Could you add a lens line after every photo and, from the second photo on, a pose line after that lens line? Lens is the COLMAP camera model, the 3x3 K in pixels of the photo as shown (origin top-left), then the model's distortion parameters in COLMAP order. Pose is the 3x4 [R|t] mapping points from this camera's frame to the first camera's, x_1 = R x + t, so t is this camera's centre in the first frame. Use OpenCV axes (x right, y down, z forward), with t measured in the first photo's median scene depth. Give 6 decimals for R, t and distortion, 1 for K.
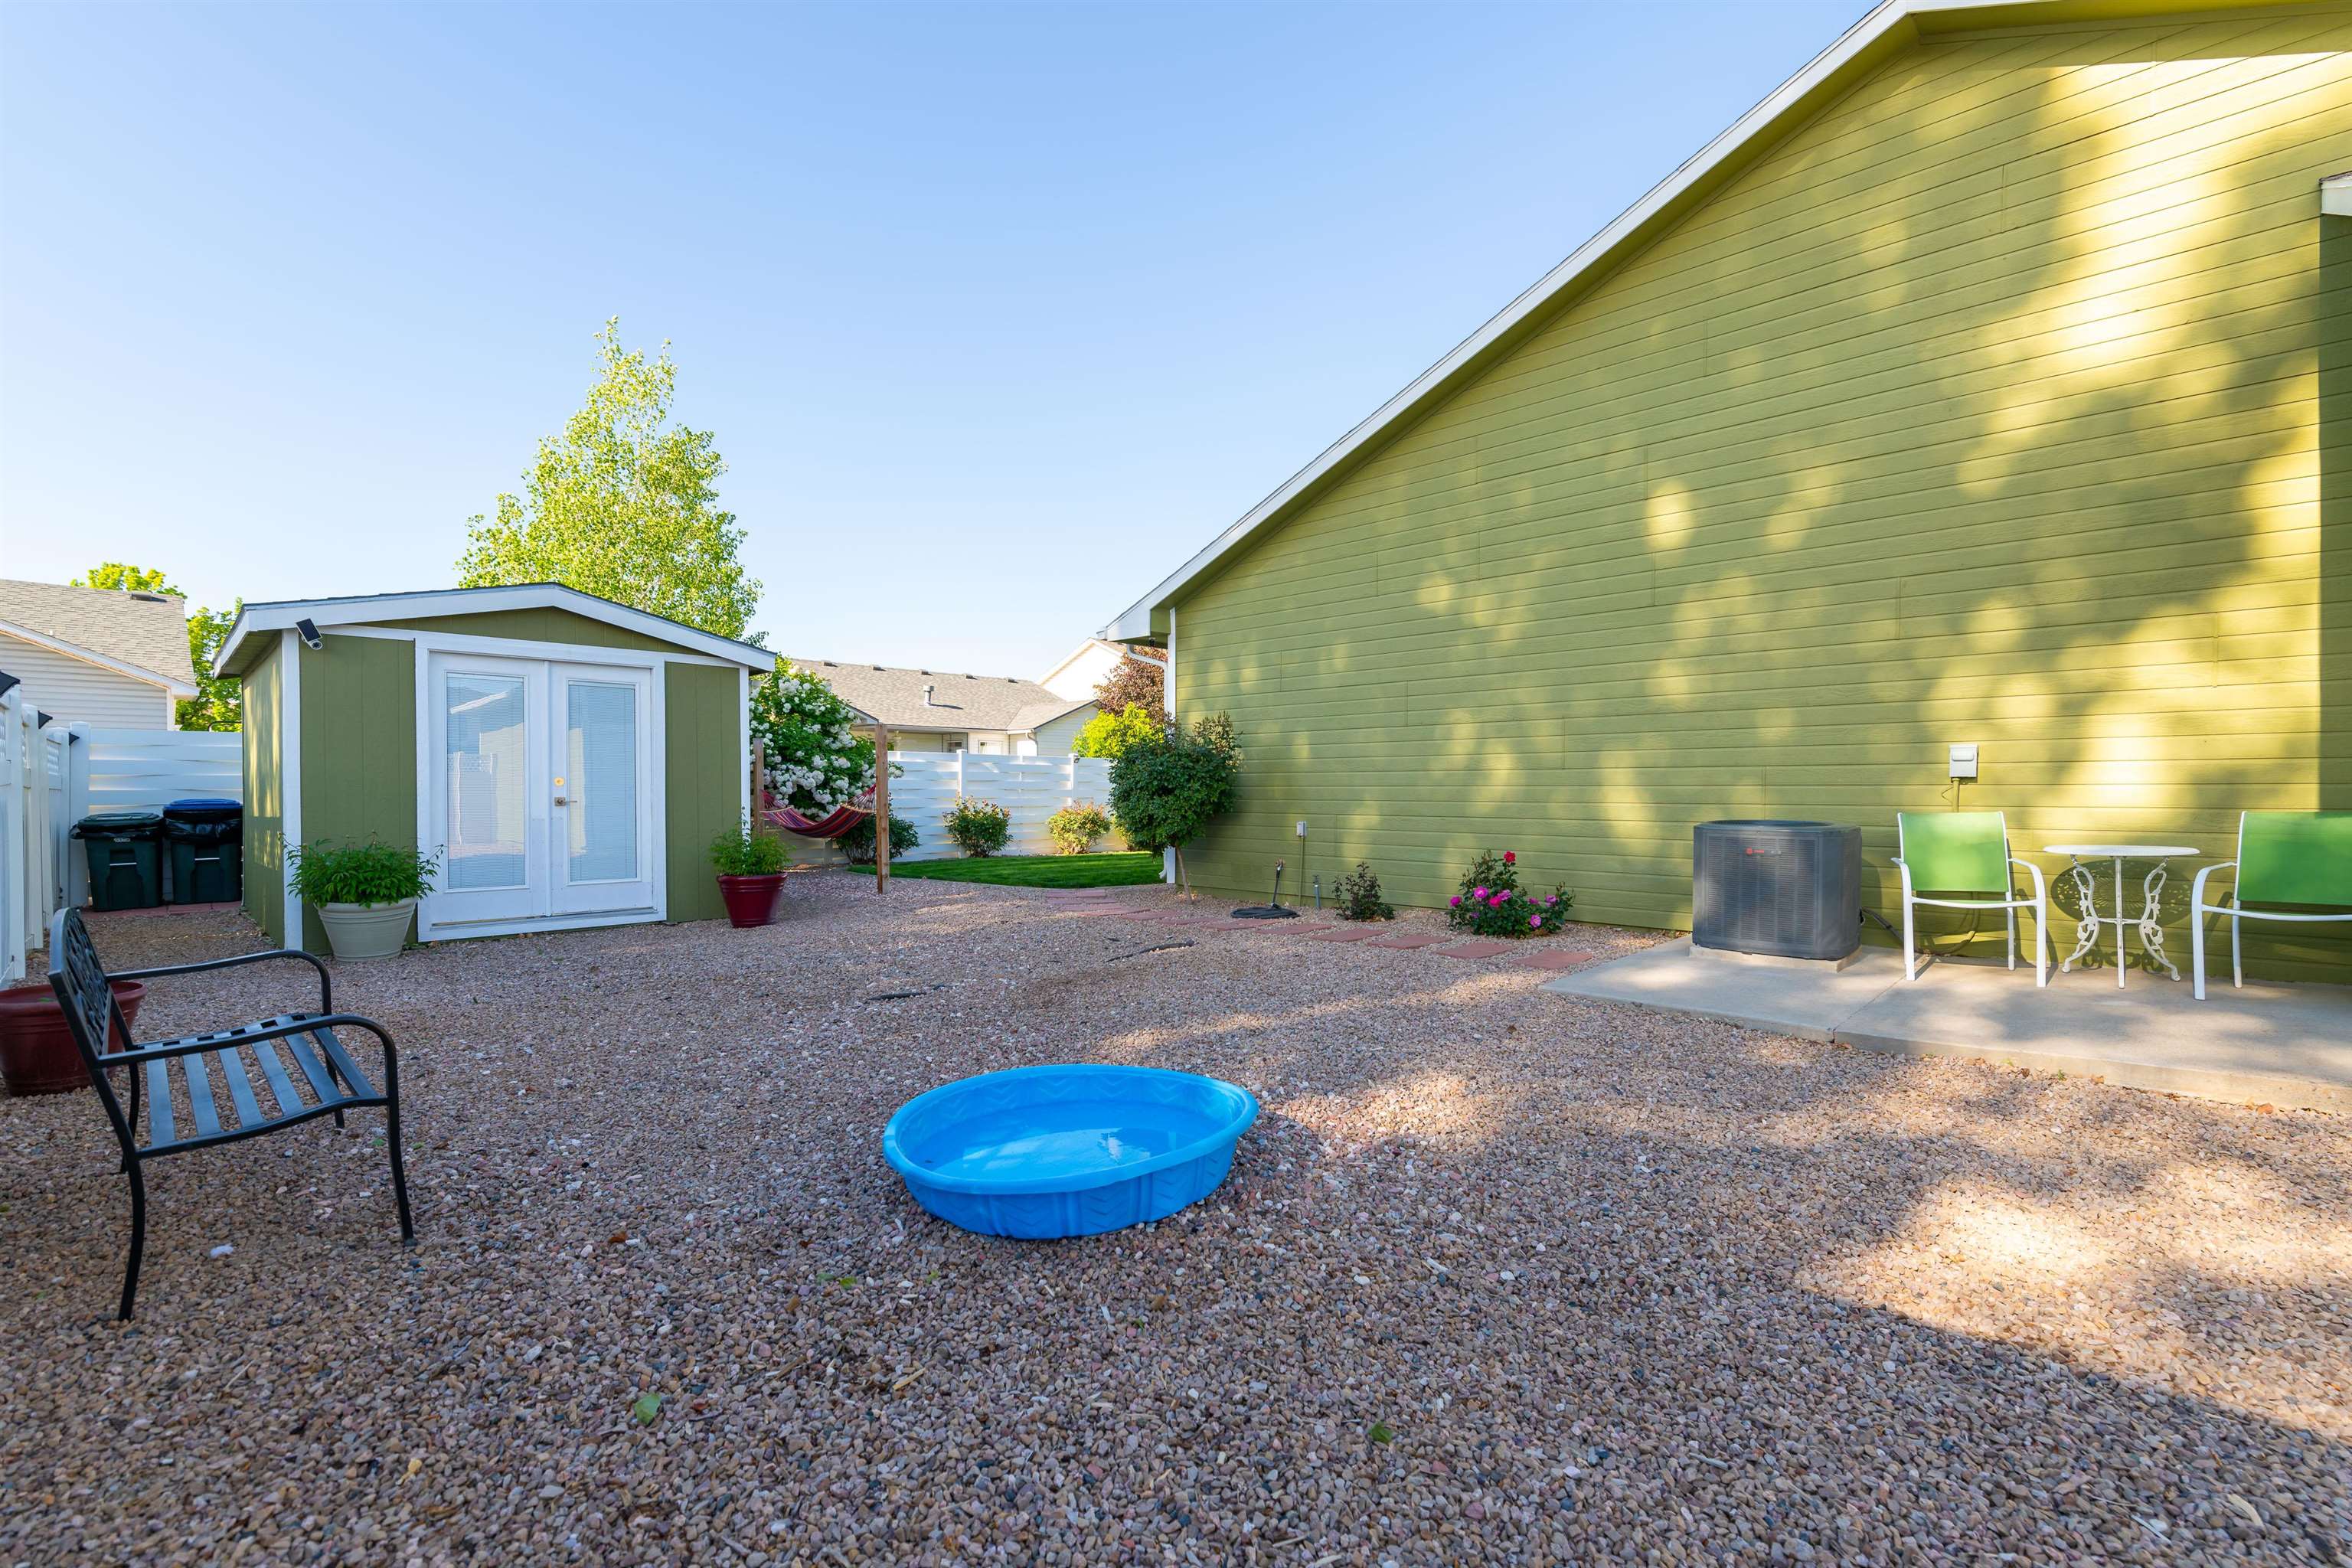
lens RADIAL K [[1039.6, 0, 1190.2], [0, 1039.6, 832.5], [0, 0, 1]] dist [0.001069, 0.000305]
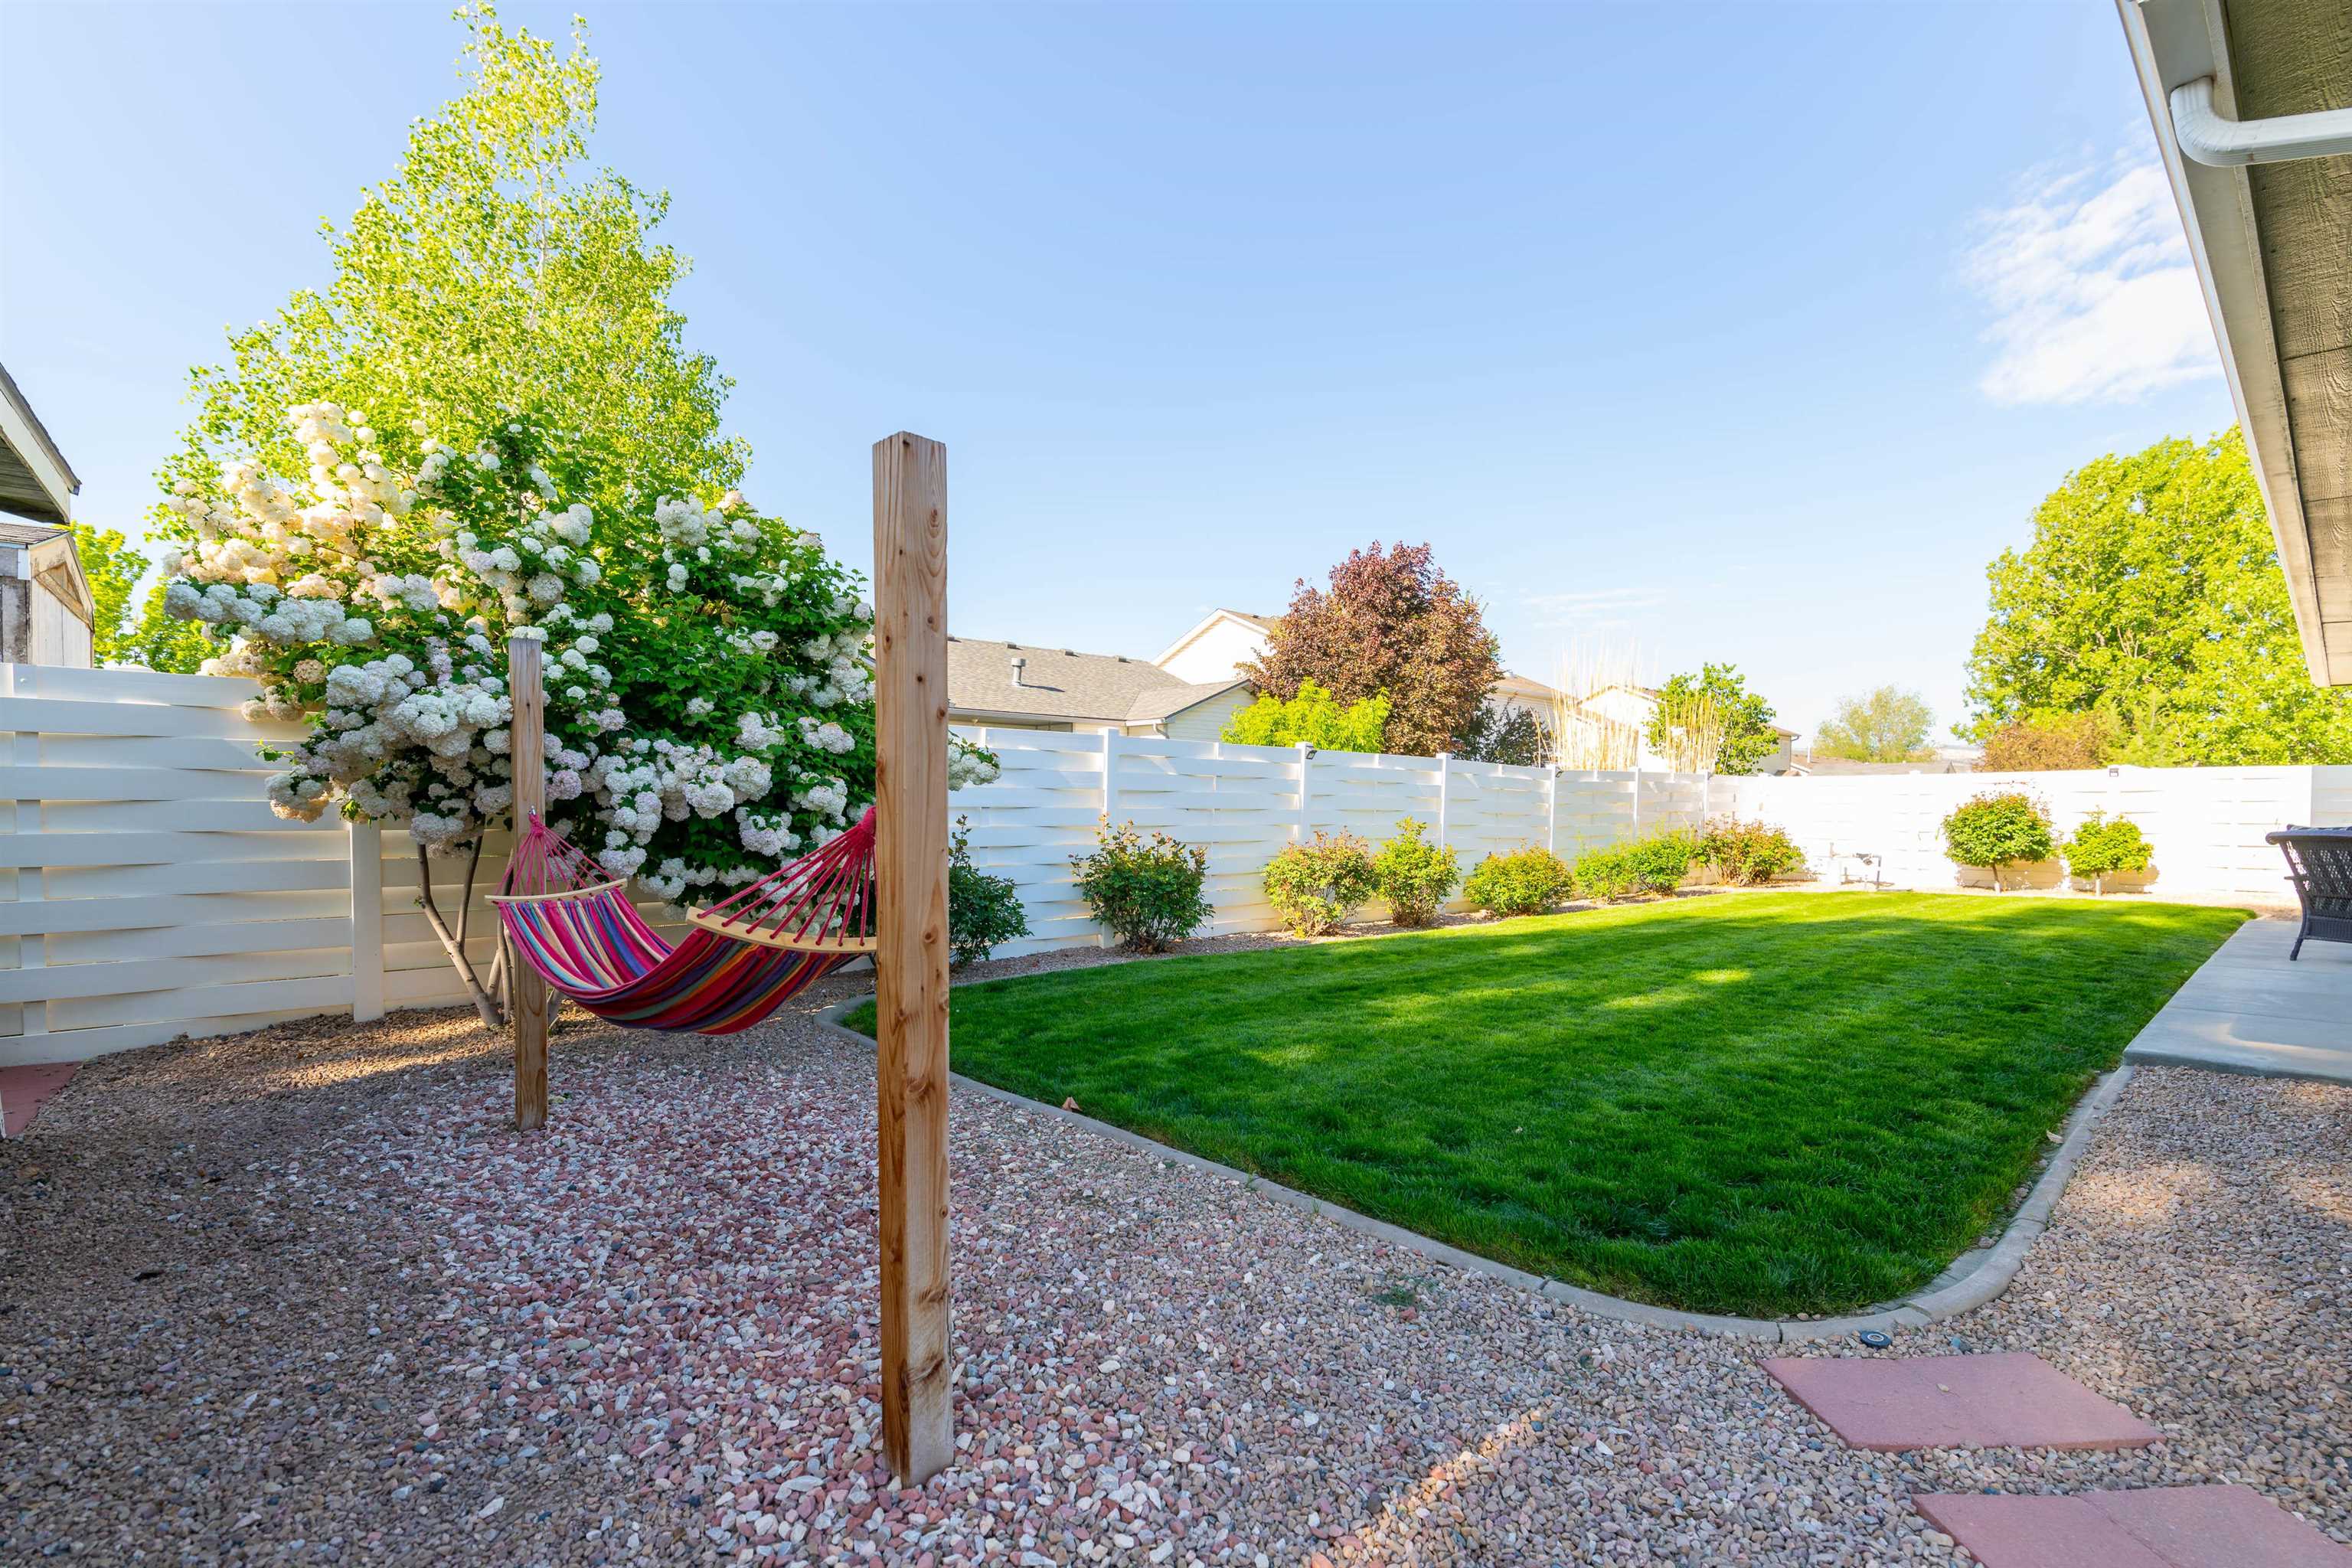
lens RADIAL K [[1039.6, 0, 1190.2], [0, 1039.6, 832.5], [0, 0, 1]] dist [0.001069, 0.000305]
pose [[0.997791, 0.007454, -0.066006, -0.185648], [-0.008201, 0.999905, -0.011060, -0.031364], [0.065917, 0.011577, 0.997758, 0.640567]]
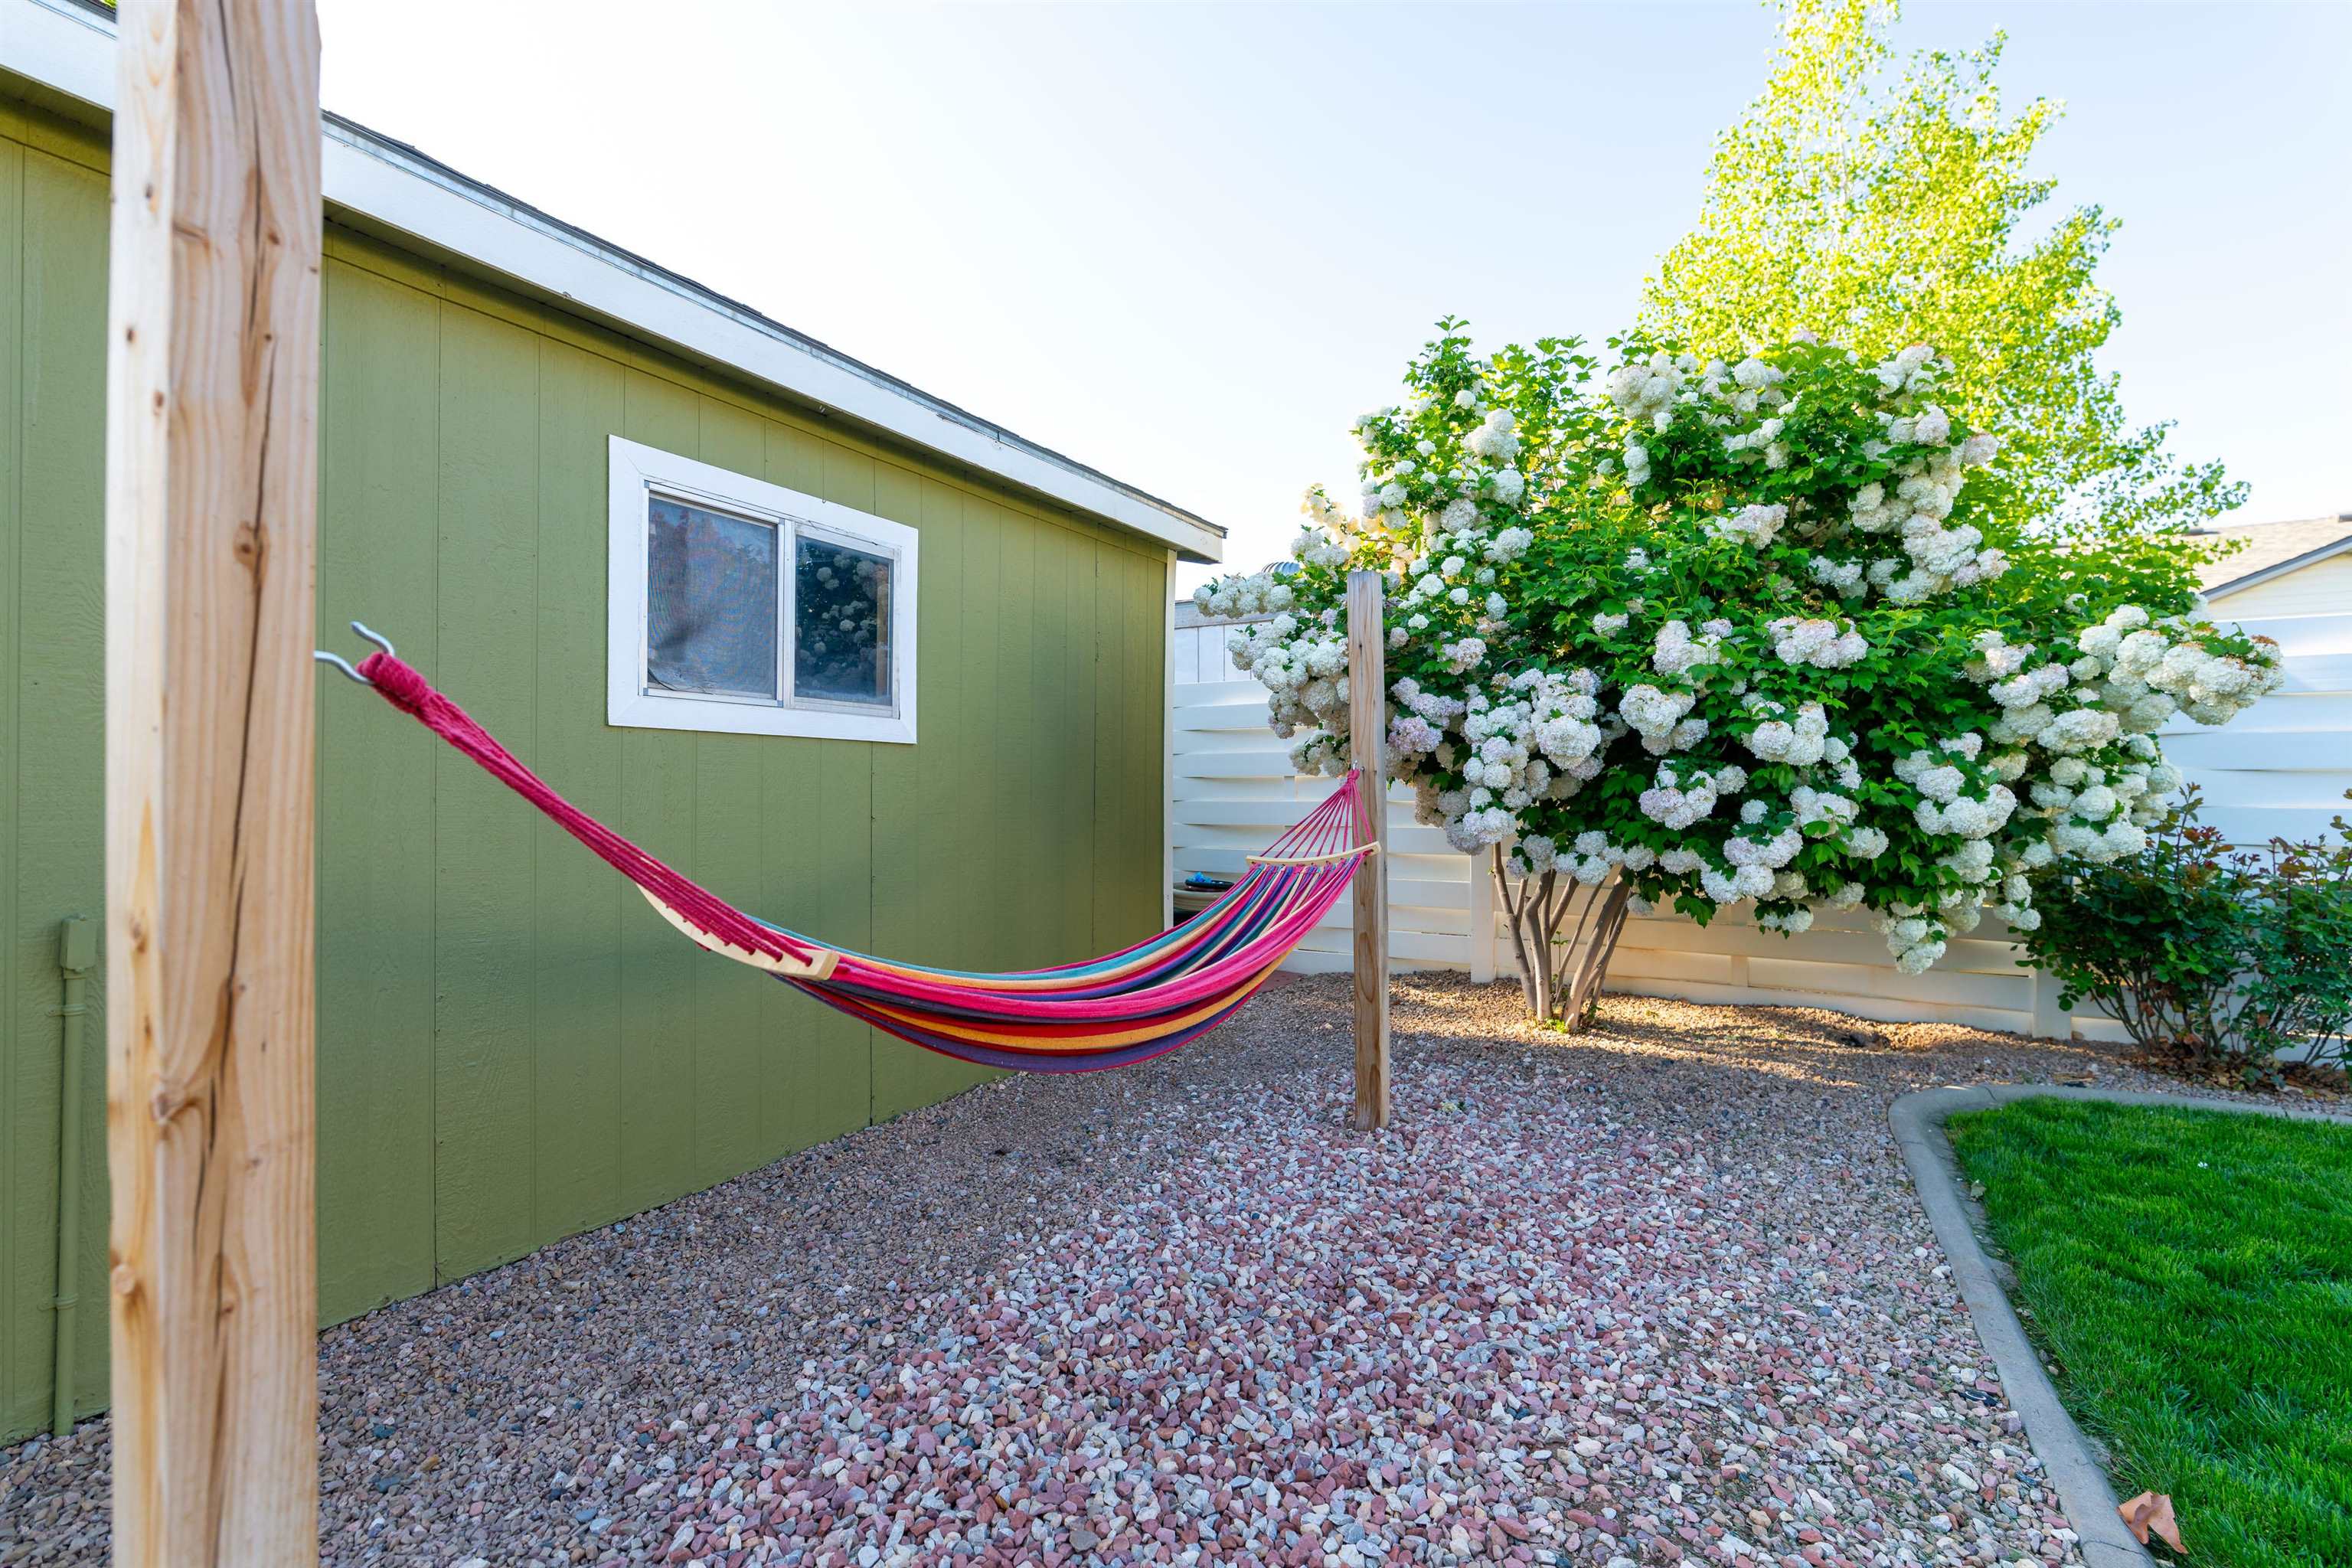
lens RADIAL K [[1016.1, 0, 1176.0], [0, 1016.1, 784.0], [0, 0, 1]] dist [0.001651, 0.000435]
pose [[0.261440, -0.008525, -0.965182, -0.162928], [-0.037712, 0.999107, -0.019039, -0.028392], [0.964483, 0.041376, 0.260885, 0.793376]]
